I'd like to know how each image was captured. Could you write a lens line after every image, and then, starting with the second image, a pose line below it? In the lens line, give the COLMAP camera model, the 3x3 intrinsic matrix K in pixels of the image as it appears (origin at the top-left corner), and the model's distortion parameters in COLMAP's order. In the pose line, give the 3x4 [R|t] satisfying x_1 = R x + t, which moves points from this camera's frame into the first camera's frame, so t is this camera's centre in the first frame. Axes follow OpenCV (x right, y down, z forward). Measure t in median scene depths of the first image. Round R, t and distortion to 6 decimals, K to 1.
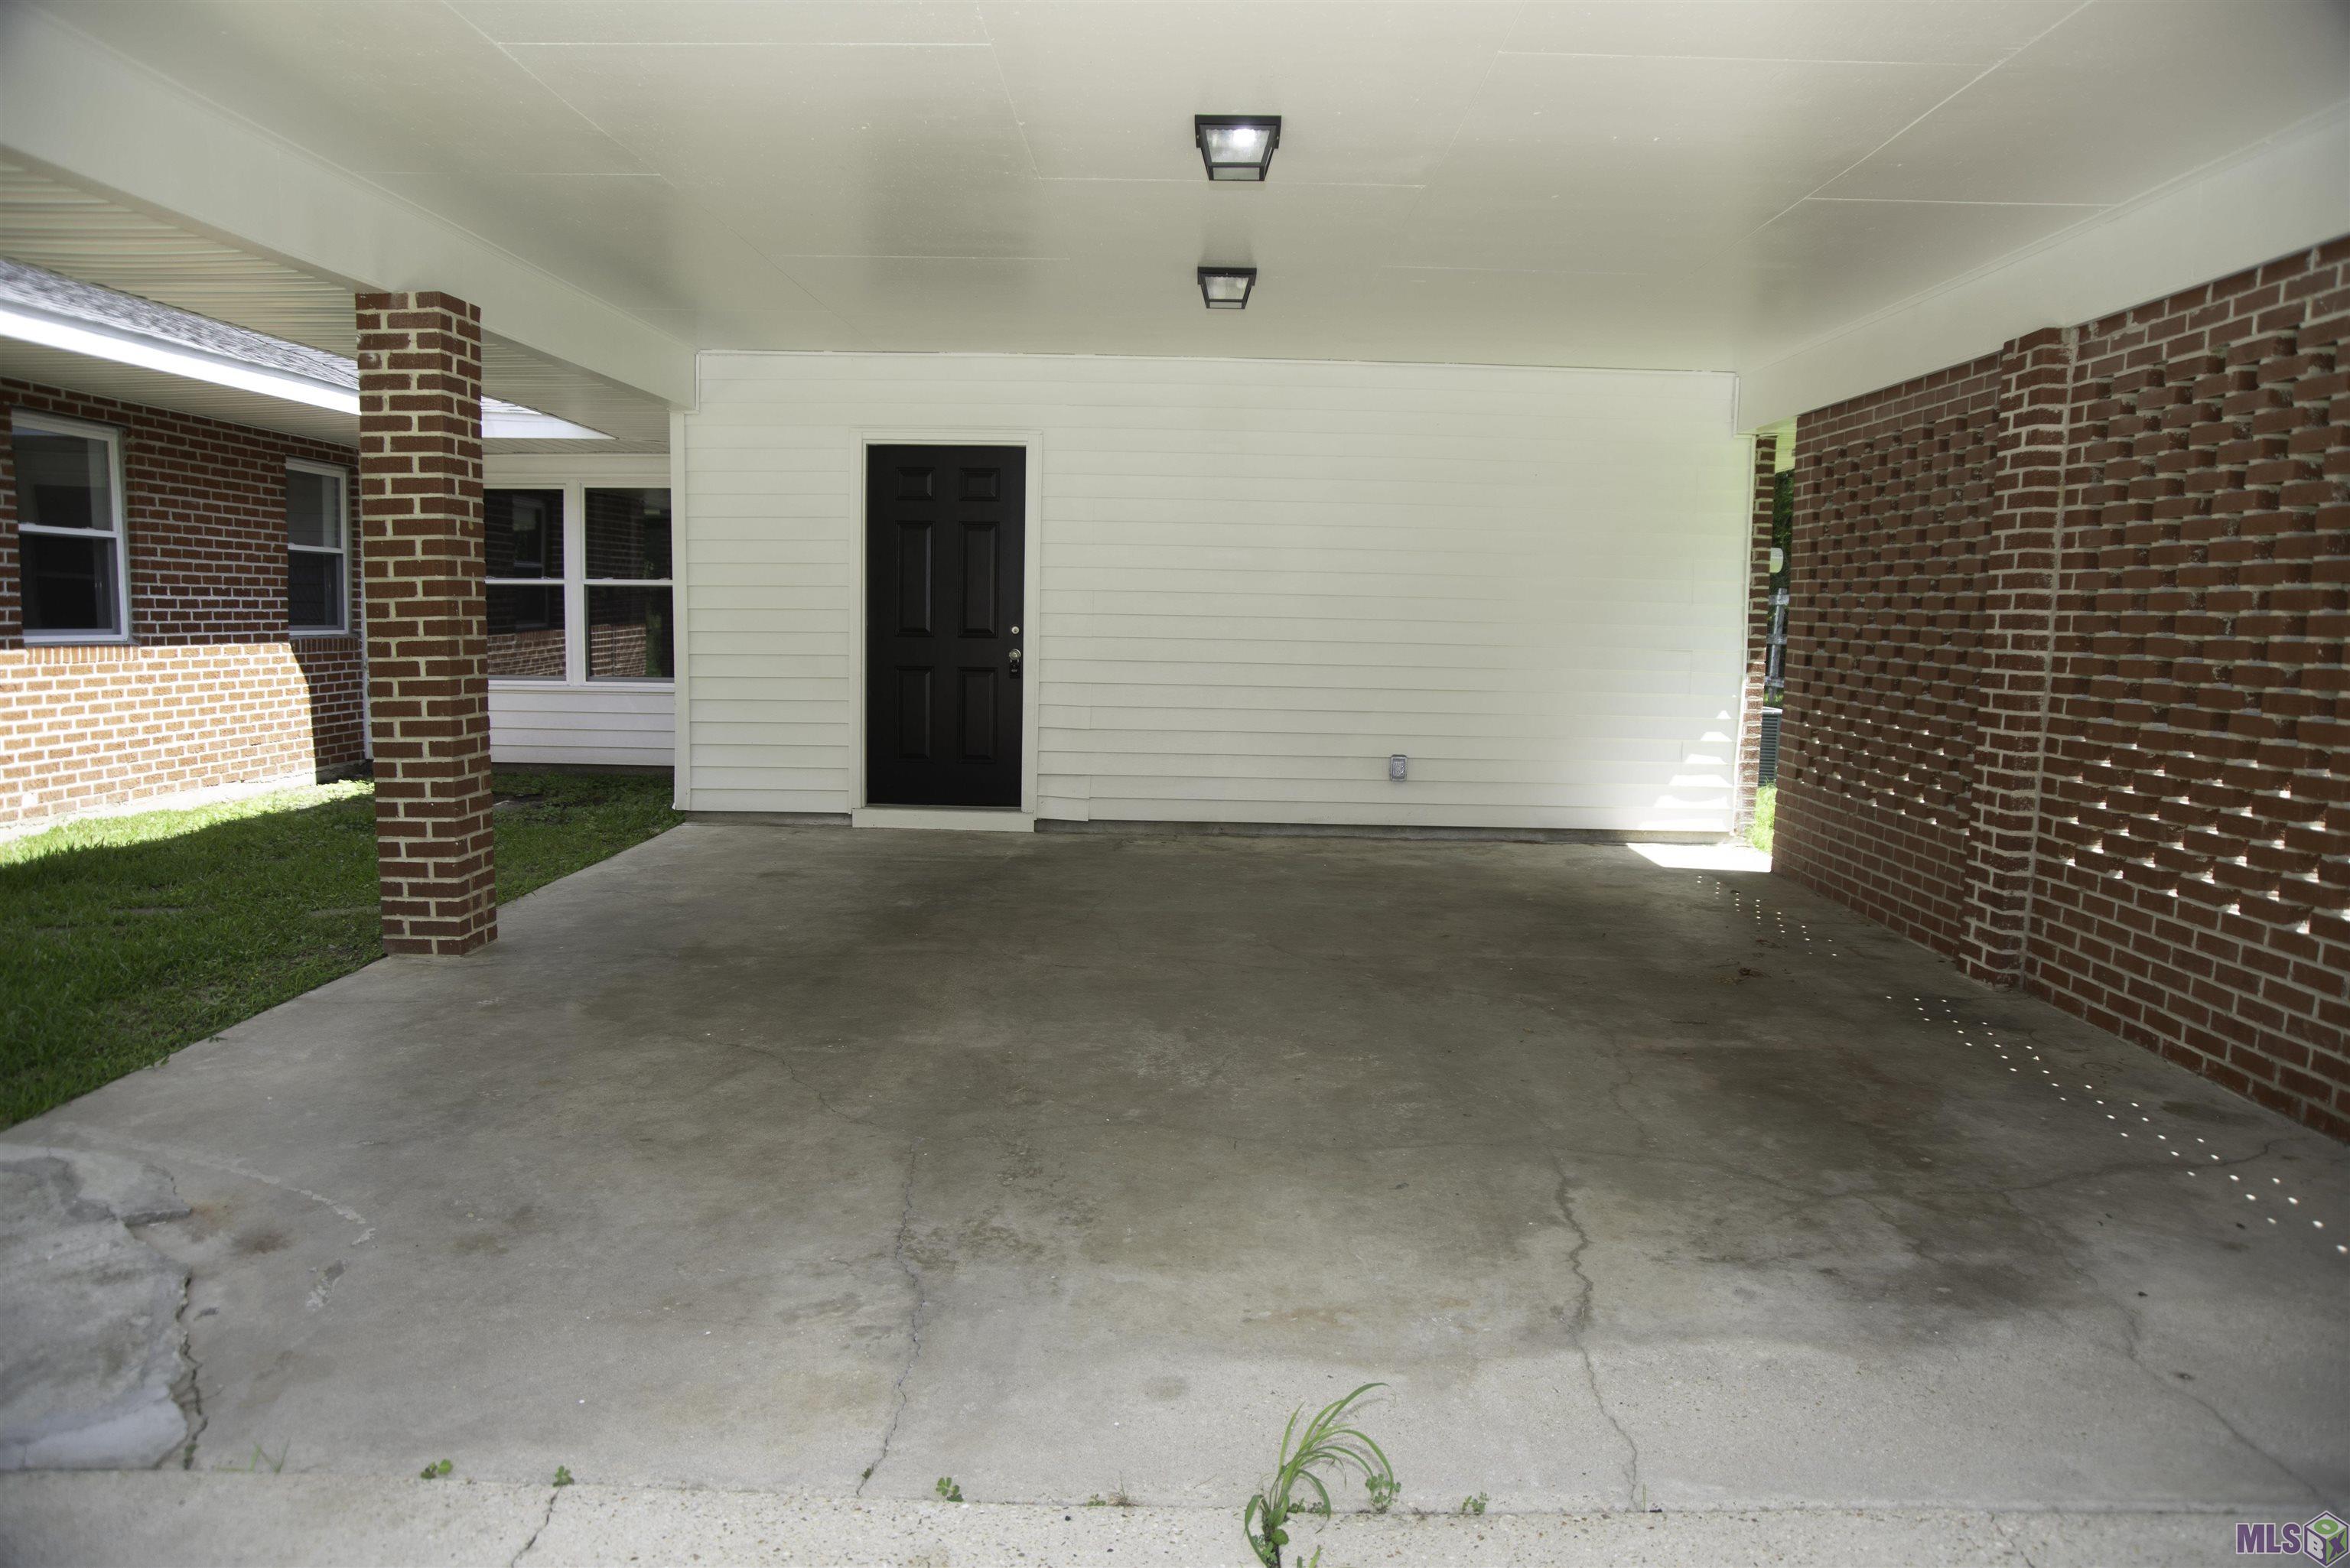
lens RADIAL K [[1599.4, 0, 1176.0], [0, 1599.4, 802.8], [0, 0, 1]] dist [-0.143038, 0.119172]
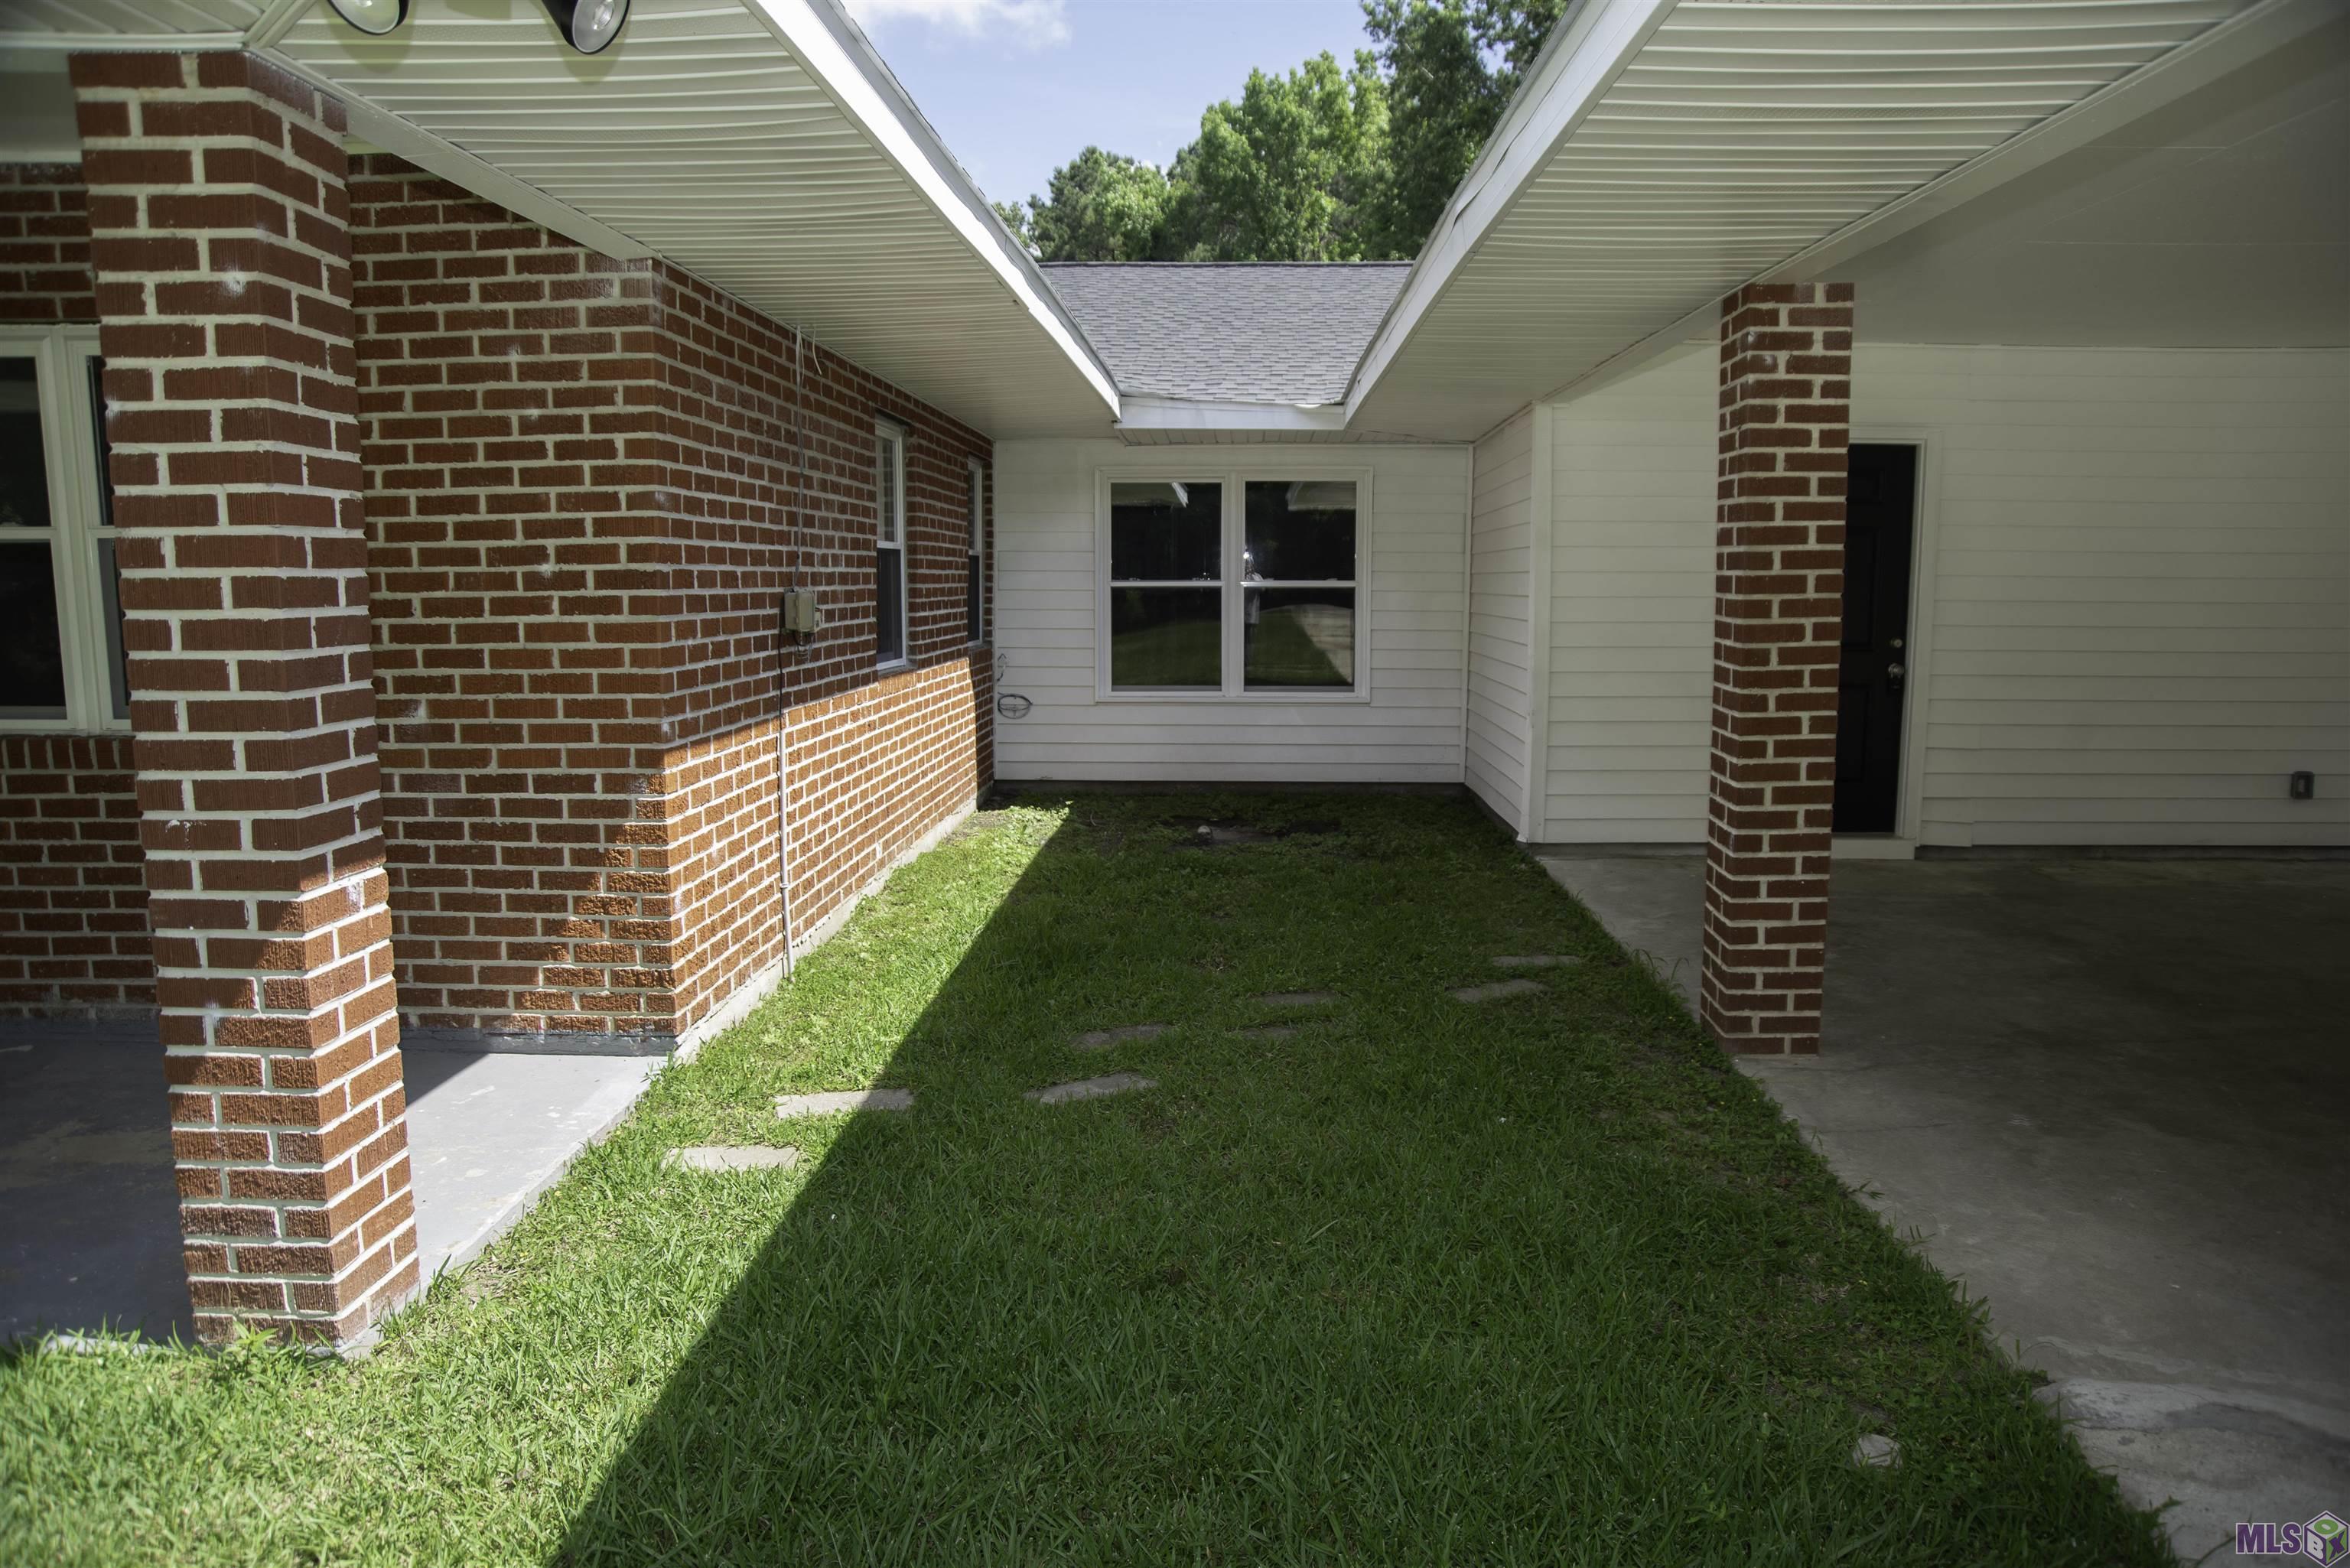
lens RADIAL K [[1599.4, 0, 1176.0], [0, 1599.4, 802.8], [0, 0, 1]] dist [-0.143038, 0.119172]
pose [[0.999412, -0.016681, -0.029959, -0.791418], [0.017313, 0.999630, 0.020958, -0.066538], [0.029599, -0.021464, 0.999331, 0.125824]]
